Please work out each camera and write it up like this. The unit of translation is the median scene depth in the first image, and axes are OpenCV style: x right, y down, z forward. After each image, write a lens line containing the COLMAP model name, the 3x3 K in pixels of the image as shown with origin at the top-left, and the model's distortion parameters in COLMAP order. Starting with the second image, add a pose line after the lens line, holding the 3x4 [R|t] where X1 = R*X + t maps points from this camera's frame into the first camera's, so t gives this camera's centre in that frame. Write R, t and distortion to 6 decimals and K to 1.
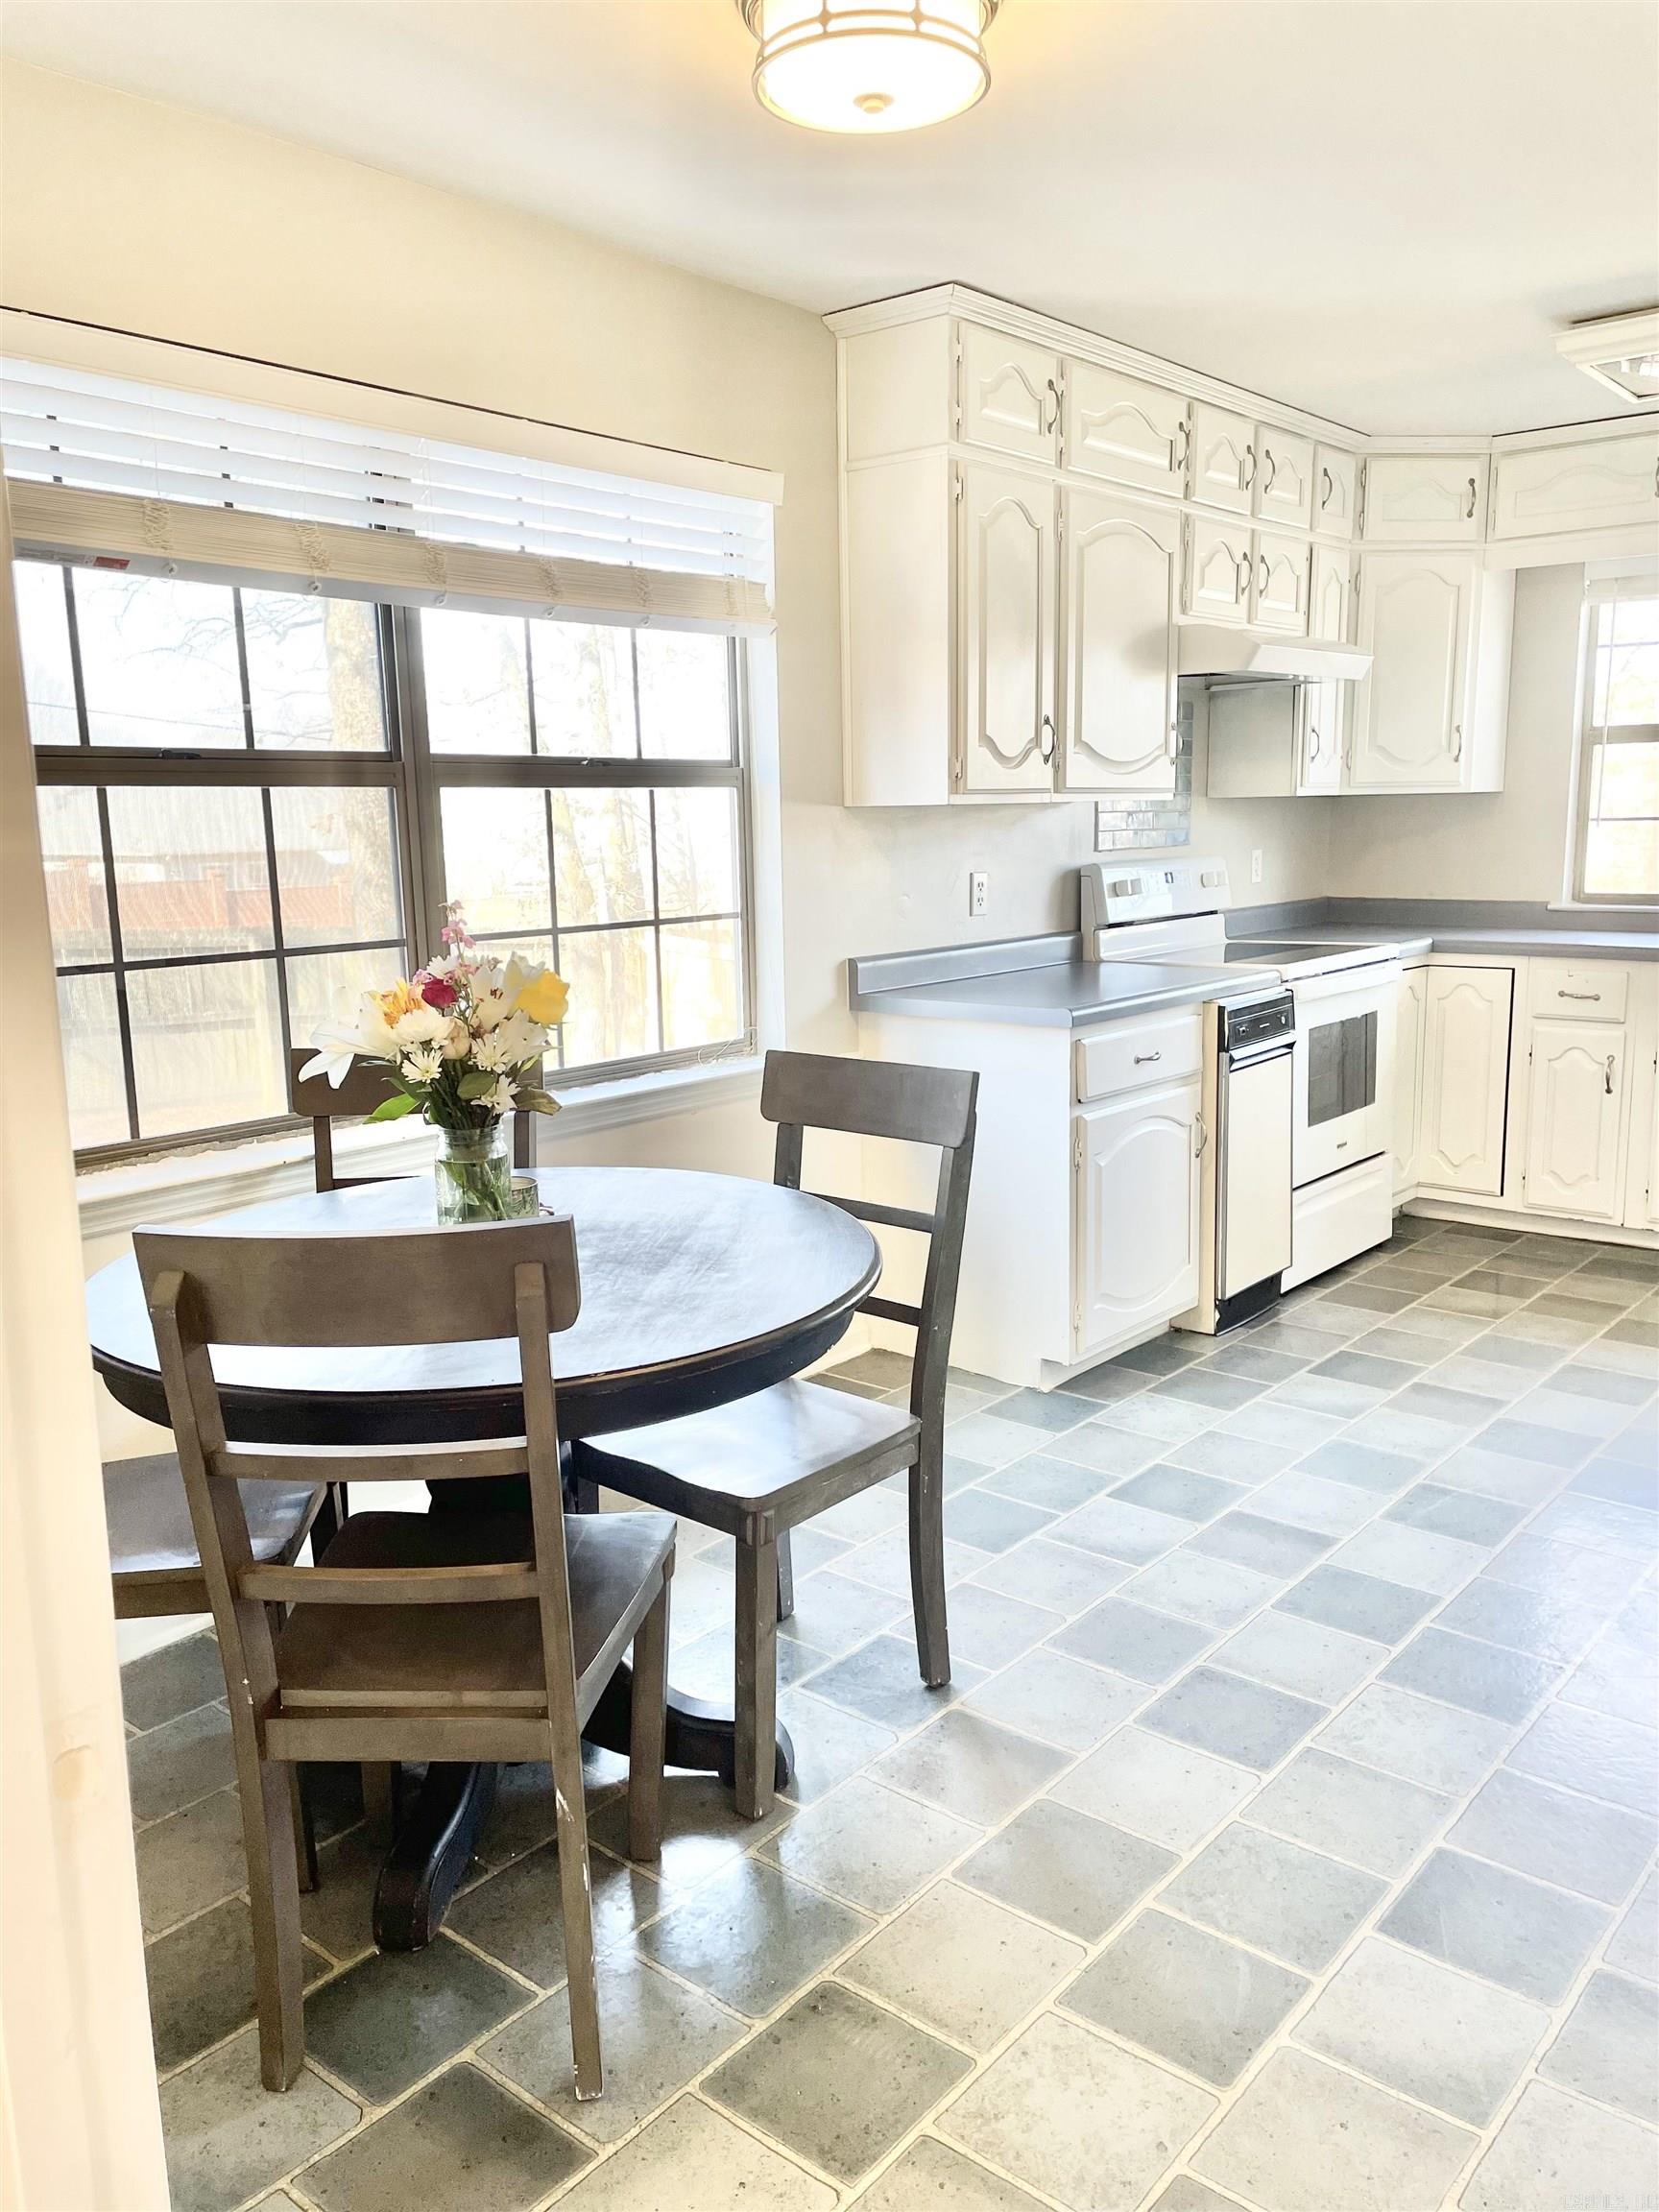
lens RADIAL K [[1679.7, 0, 835.4], [0, 1679.7, 1089.4], [0, 0, 1]] dist [0.103509, -0.095861]
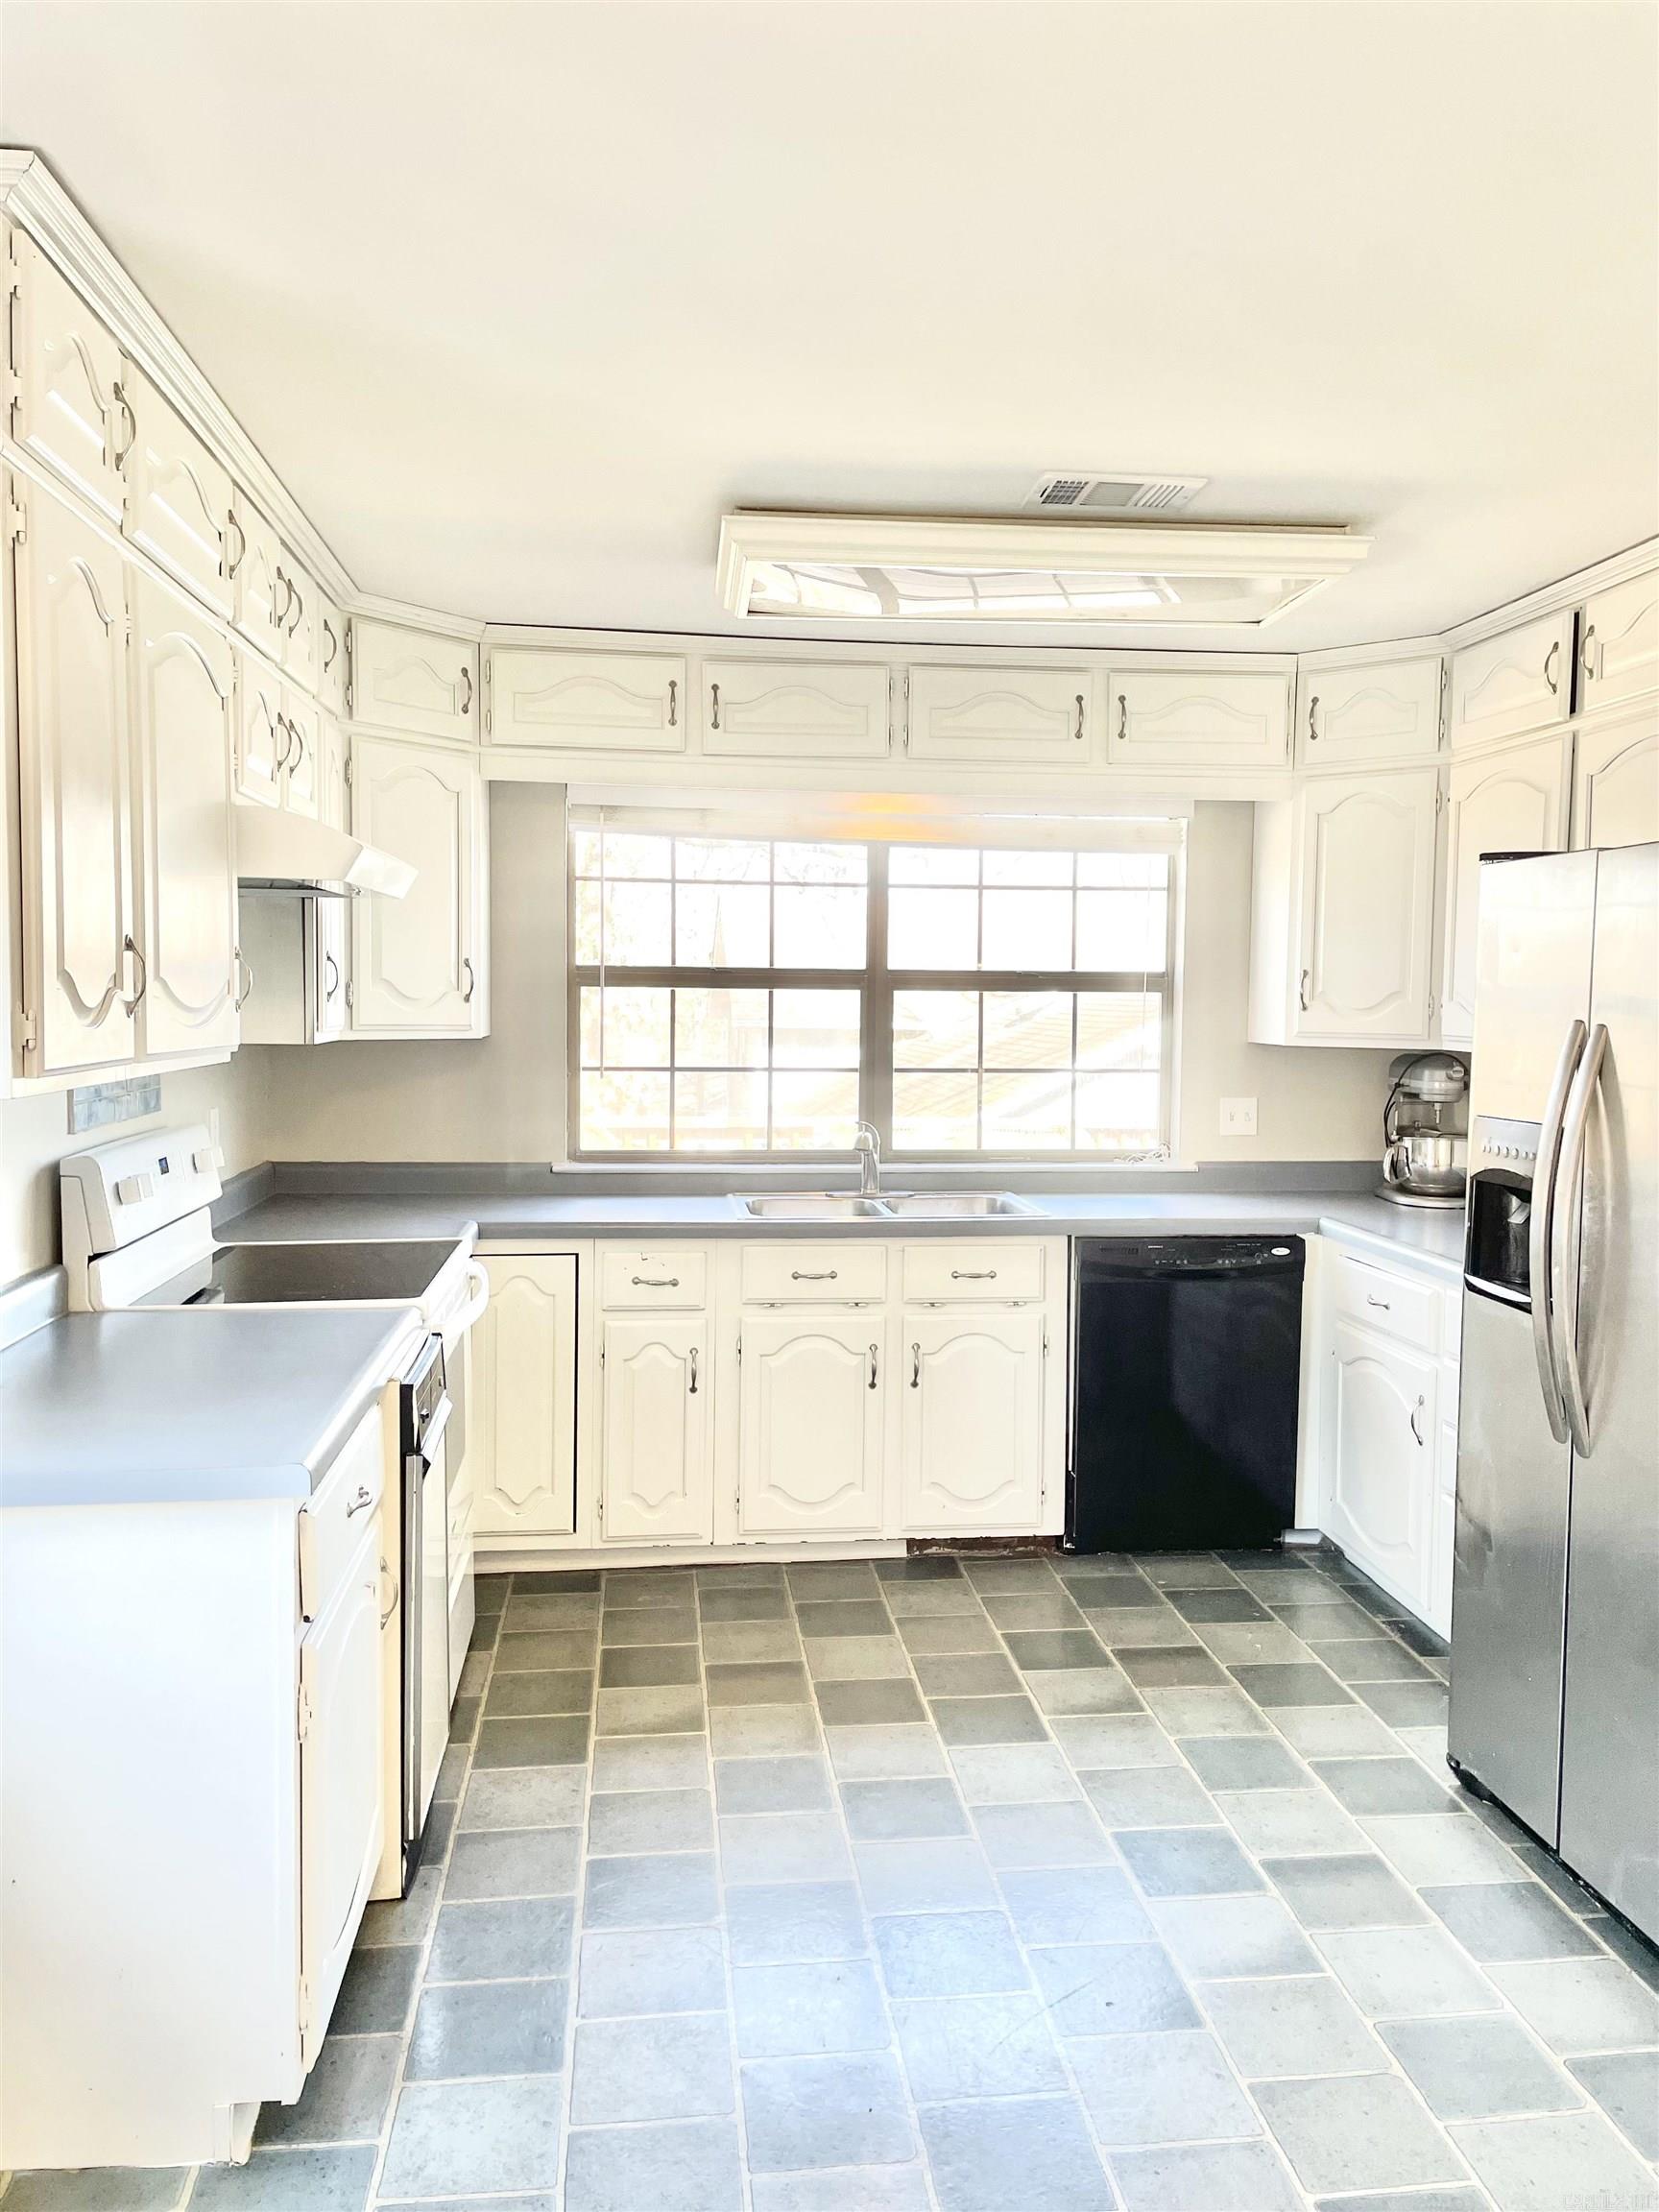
lens RADIAL K [[1679.7, 0, 844.4], [0, 1679.7, 1092.8], [0, 0, 1]] dist [0.103509, -0.095861]
pose [[0.686229, -0.020242, 0.727104, -0.109901], [0.095867, 0.993410, -0.062822, -0.087180], [-0.721041, 0.112815, 0.683647, 0.347050]]
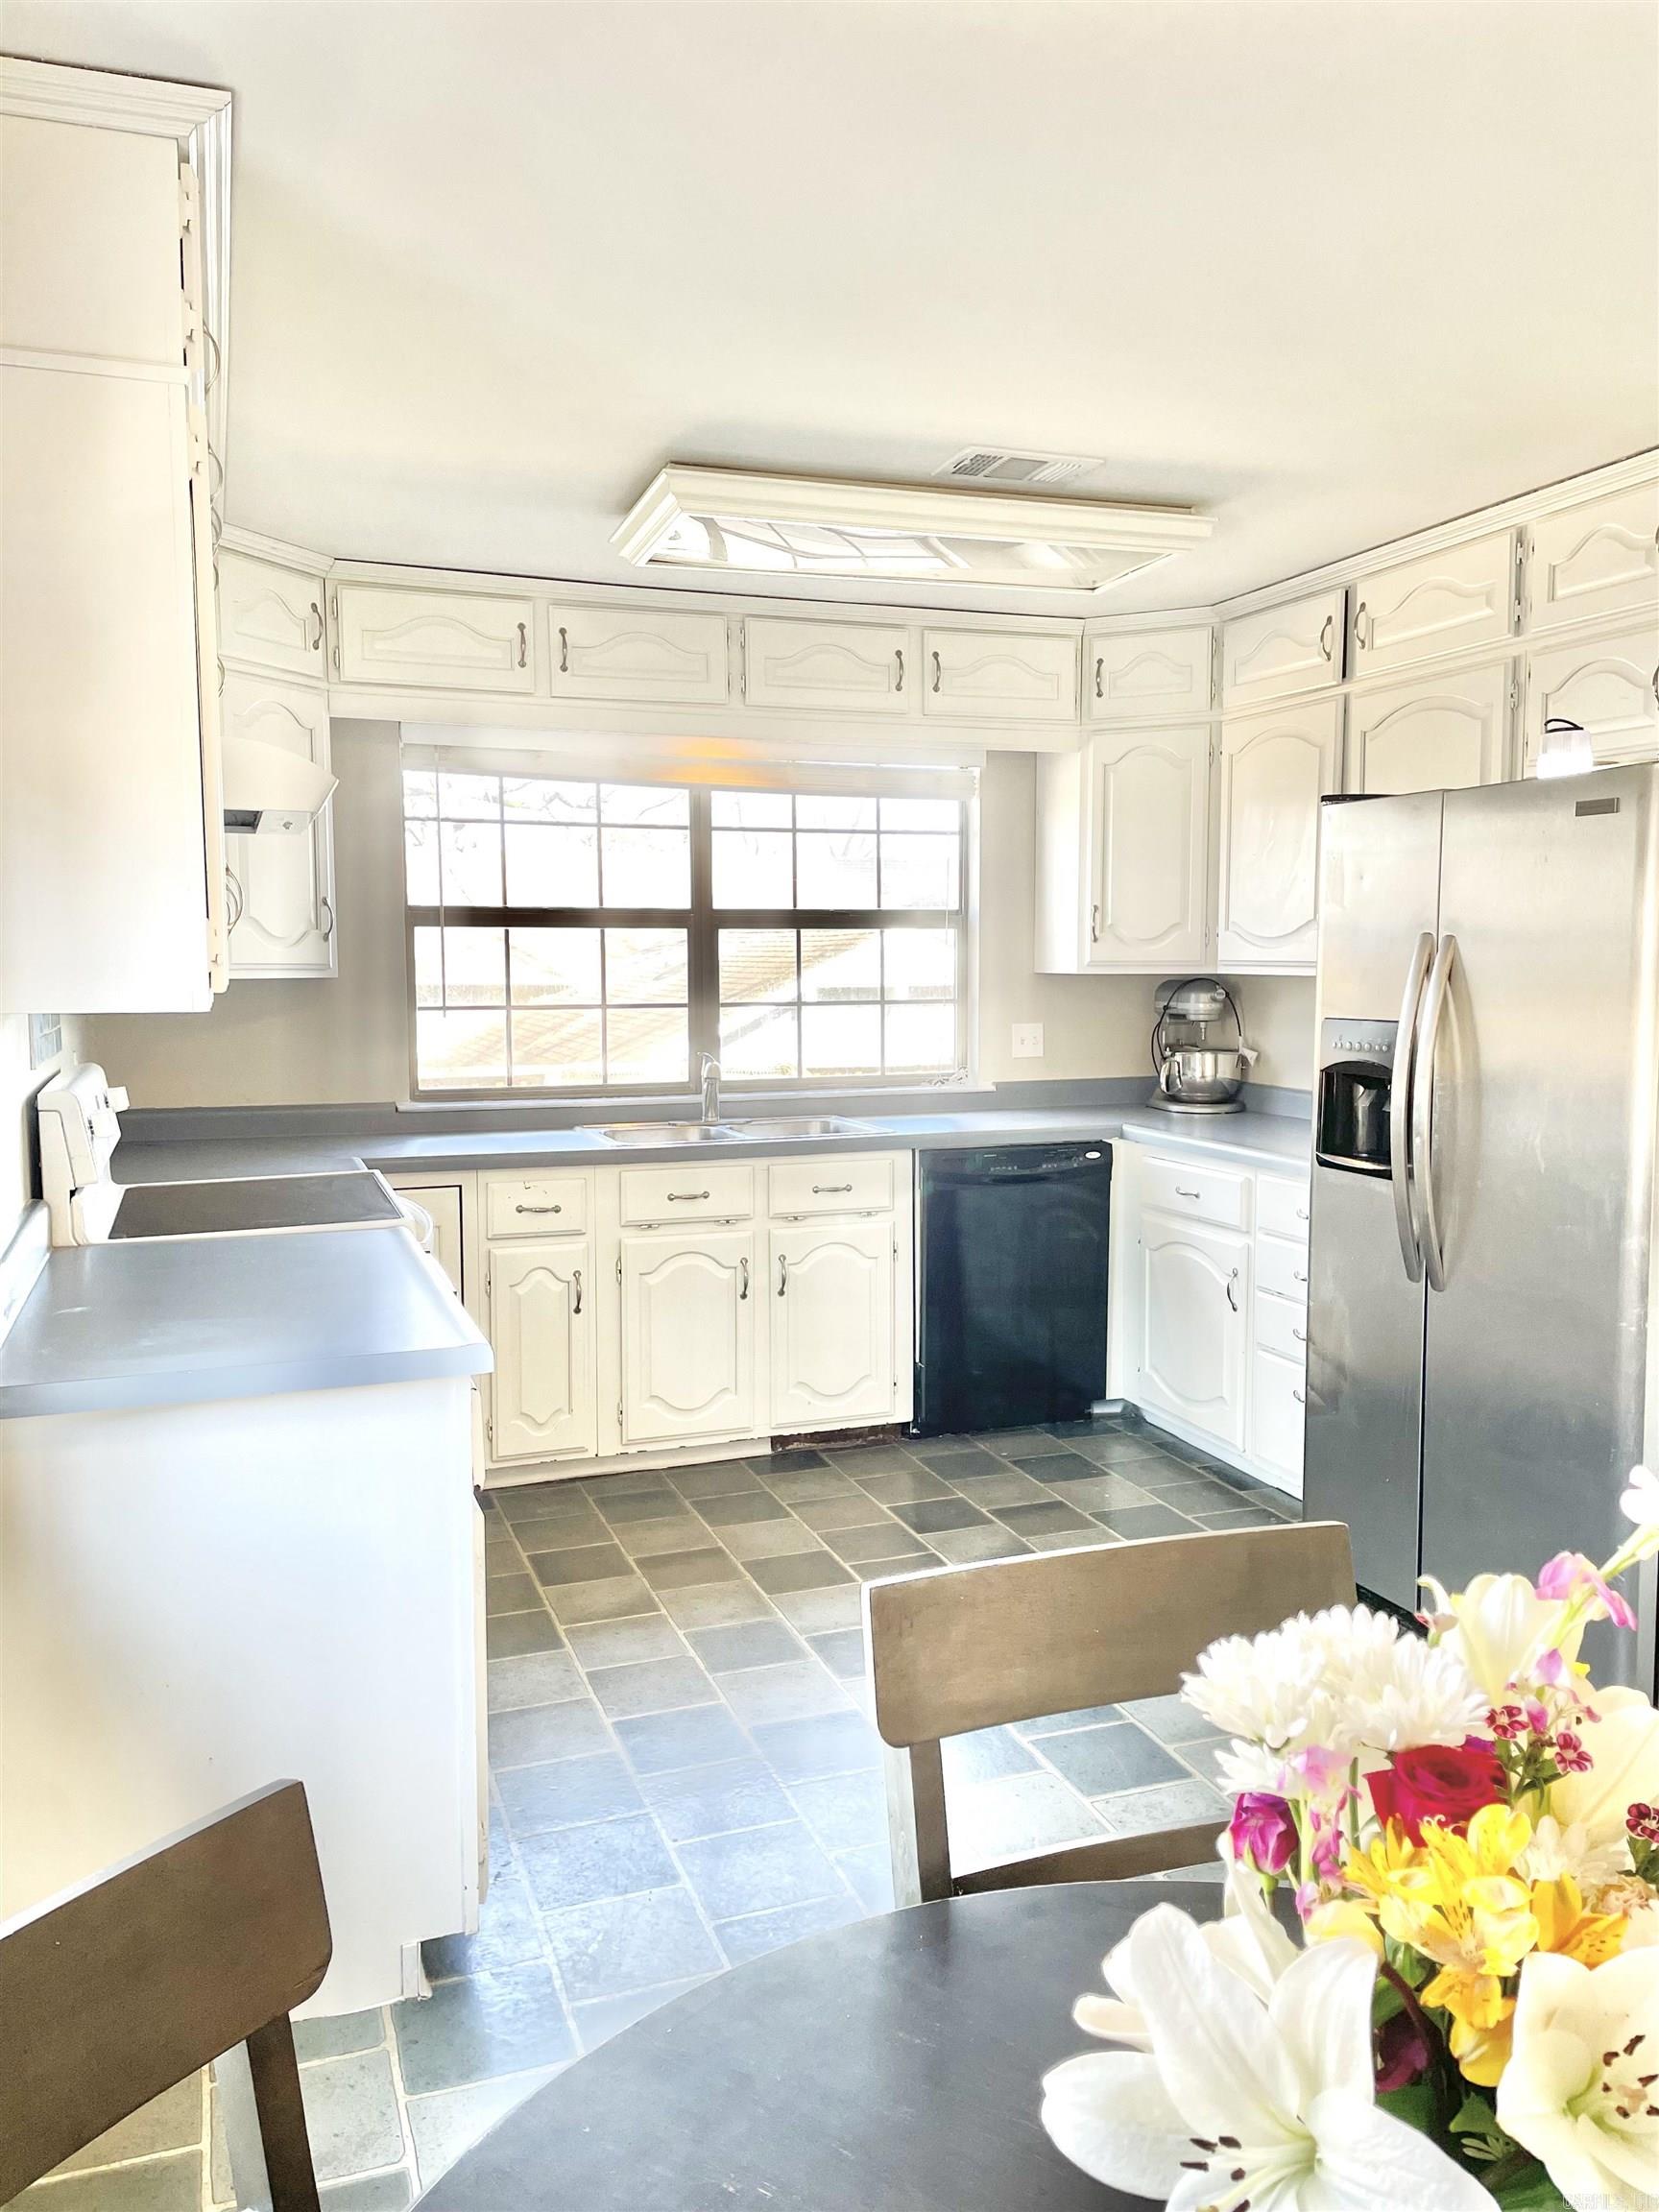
lens RADIAL K [[1679.7, 0, 840.3], [0, 1679.7, 1099.5], [0, 0, 1]] dist [0.103509, -0.095861]
pose [[0.495603, -0.062396, 0.866305, -0.240497], [0.135490, 0.990760, -0.006153, -0.085021], [-0.857916, 0.120425, 0.499477, 0.424516]]
